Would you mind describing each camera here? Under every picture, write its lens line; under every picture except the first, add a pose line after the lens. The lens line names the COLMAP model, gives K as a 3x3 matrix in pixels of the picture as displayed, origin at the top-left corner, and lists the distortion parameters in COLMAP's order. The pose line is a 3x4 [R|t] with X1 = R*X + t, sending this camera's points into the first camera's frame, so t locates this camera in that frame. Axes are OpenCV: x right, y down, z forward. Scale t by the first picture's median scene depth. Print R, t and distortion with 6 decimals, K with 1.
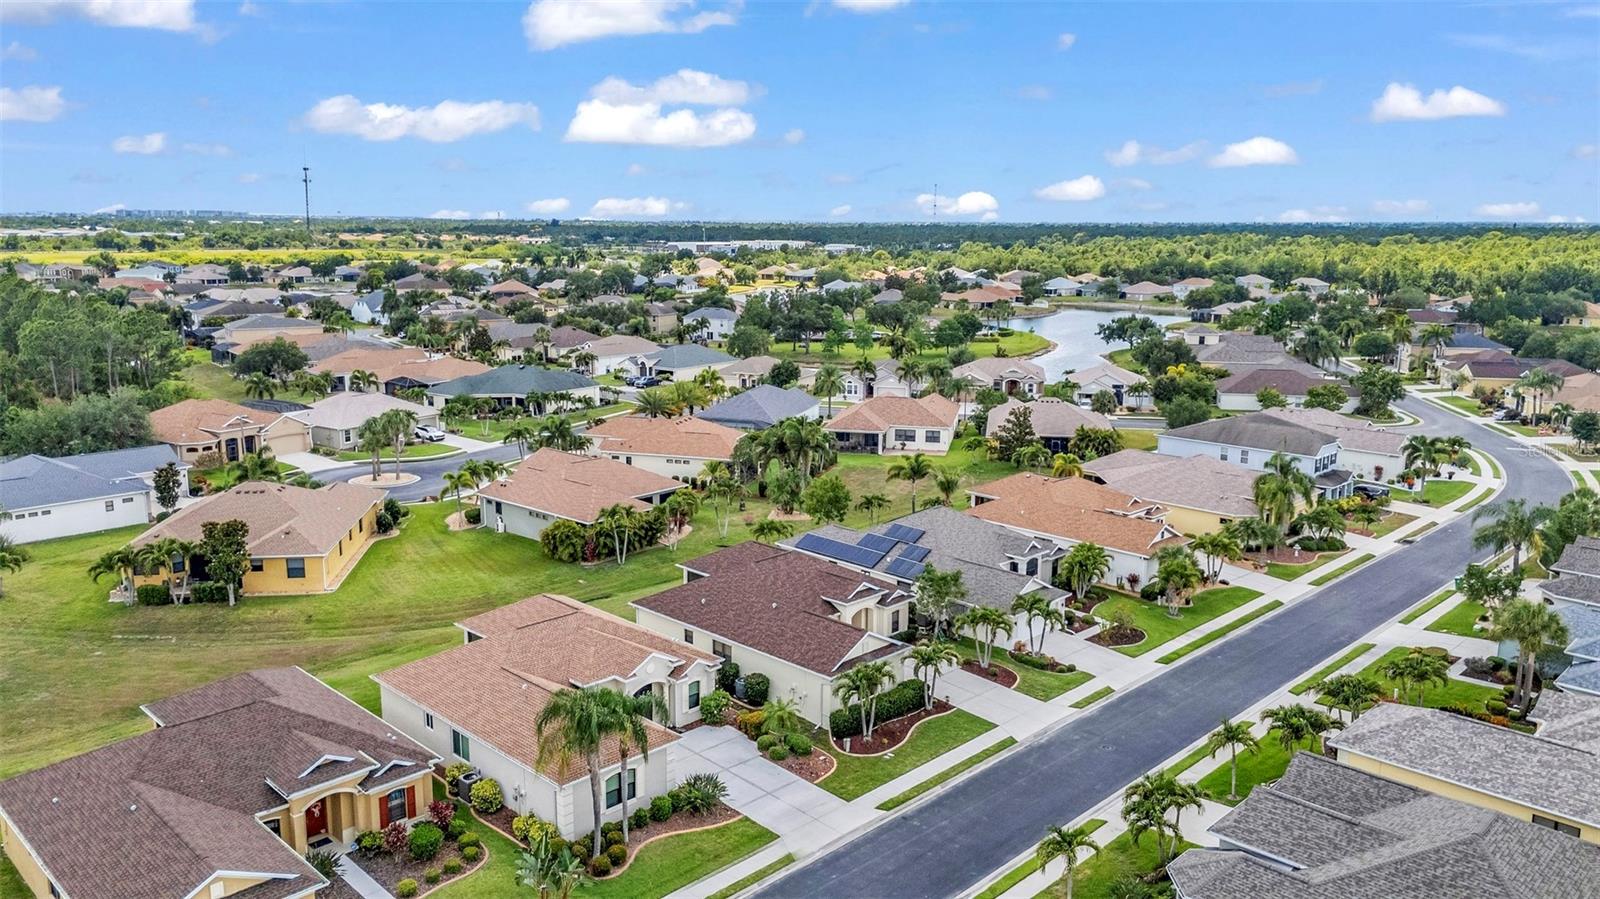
lens RADIAL K [[1182.7, 0, 793.6], [0, 1182.7, 453.1], [0, 0, 1]] dist [0.058572, -0.062481]
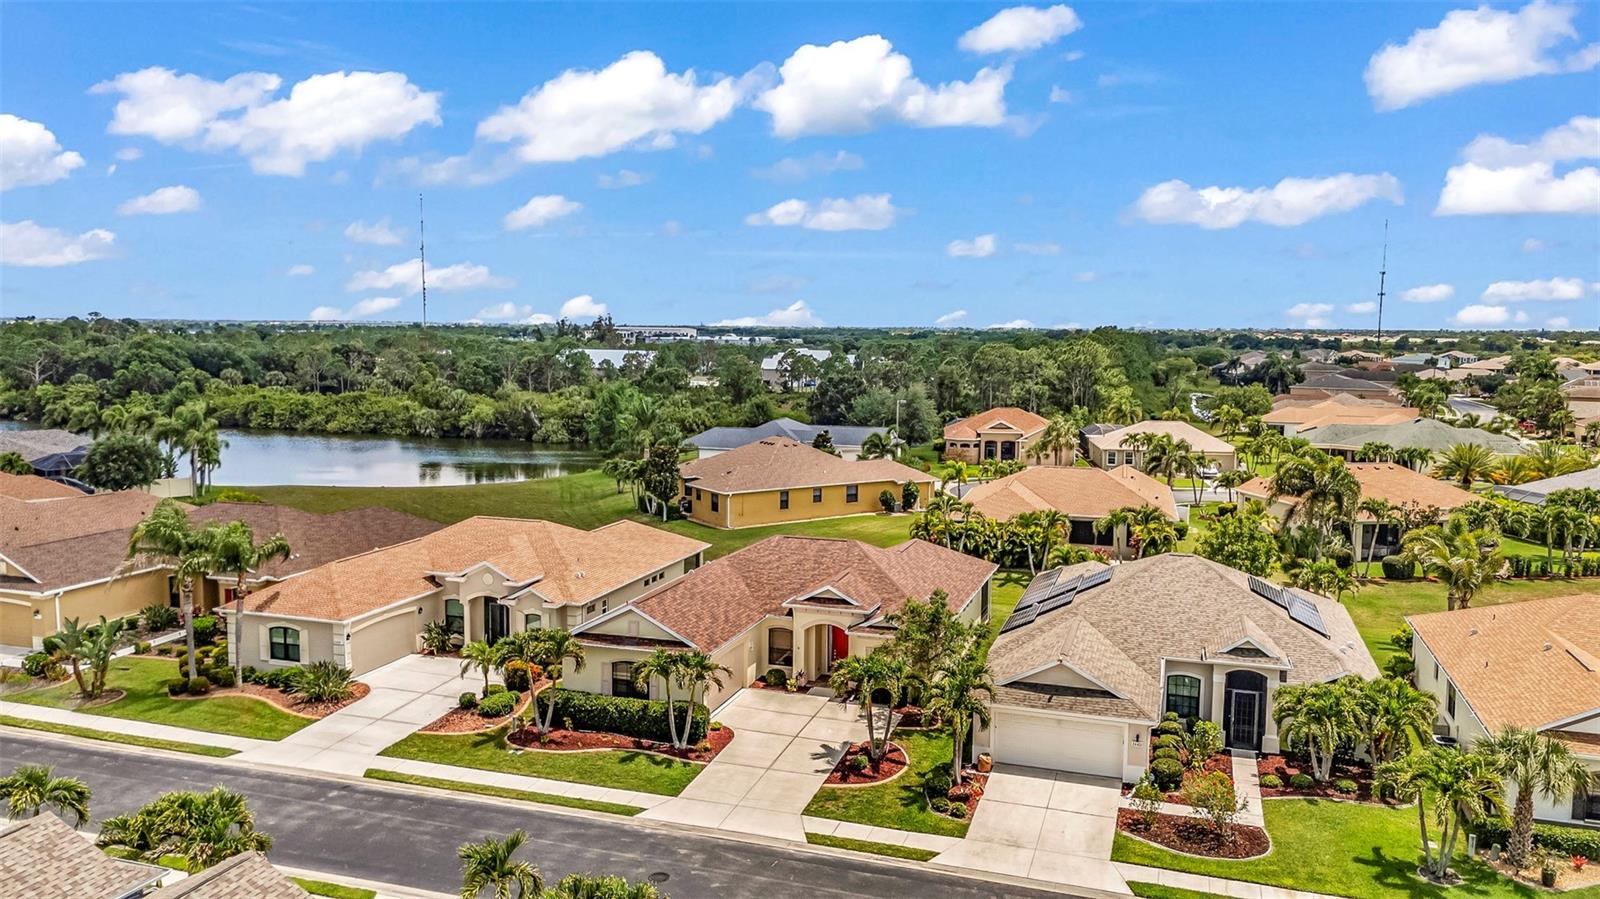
lens RADIAL K [[1172.3, 0, 800.0], [0, 1172.3, 449.5], [0, 0, 1]] dist [0.069518, -0.062320]
pose [[0.446746, 0.092261, -0.889891, 0.619493], [-0.181572, 0.983318, 0.010794, 0.024597], [0.876042, 0.156757, 0.456045, 0.619450]]
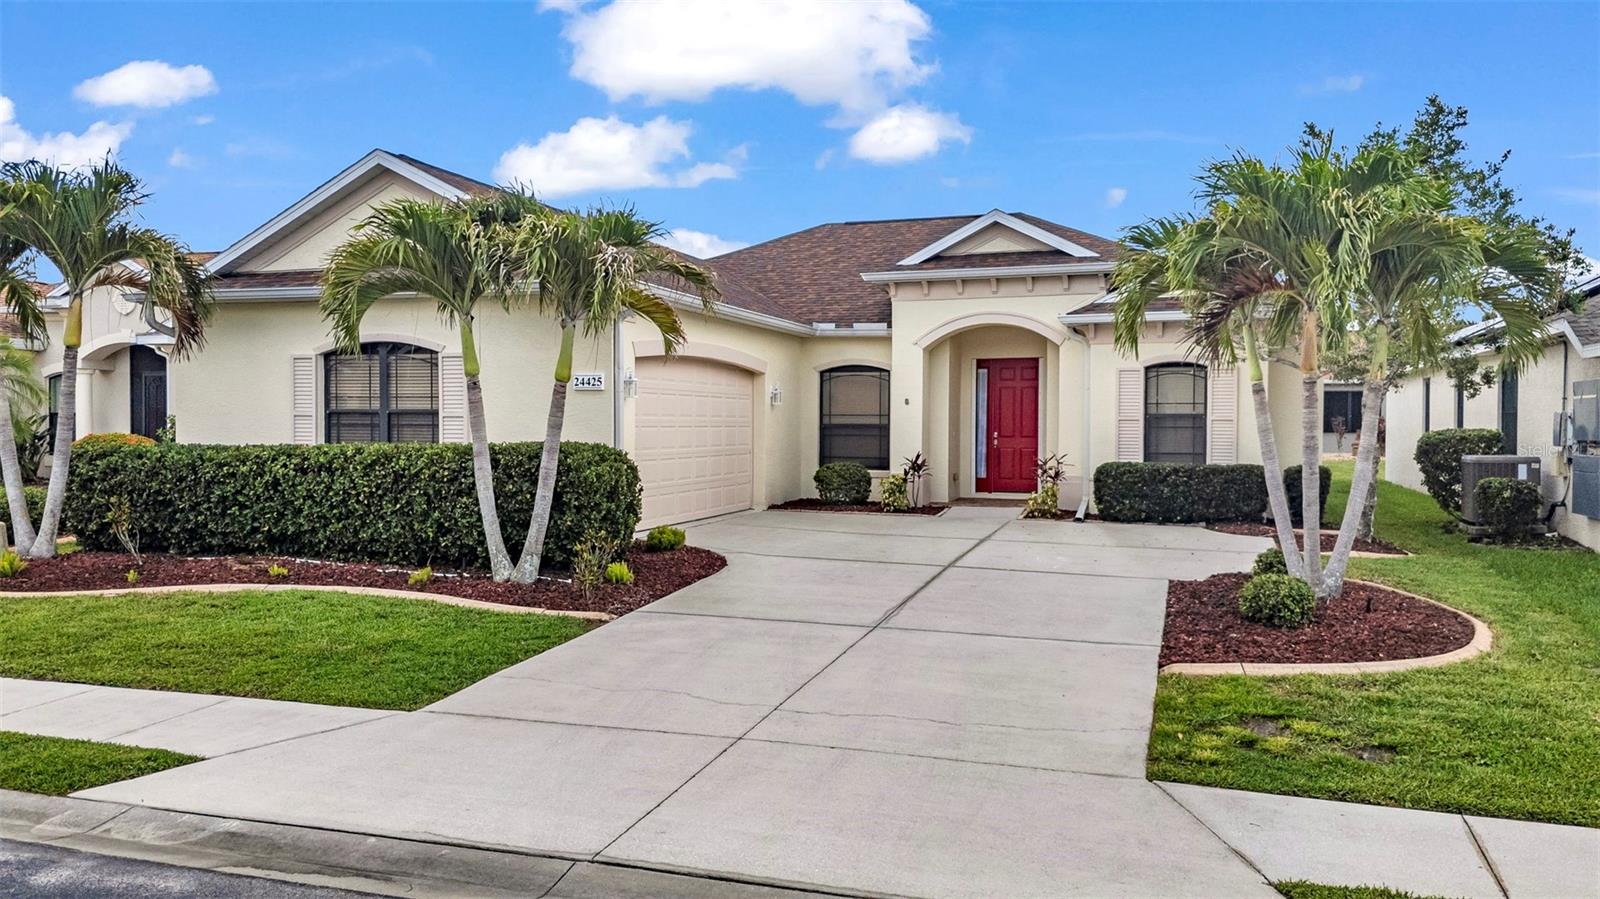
lens RADIAL K [[1175.5, 0, 800.0], [0, 1175.5, 449.5], [0, 0, 1]] dist [0.063481, -0.053554]
pose [[0.448879, 0.017036, -0.893430, 0.244796], [-0.179029, 0.981261, -0.071237, 0.171729], [0.875475, 0.191927, 0.443518, 0.814865]]
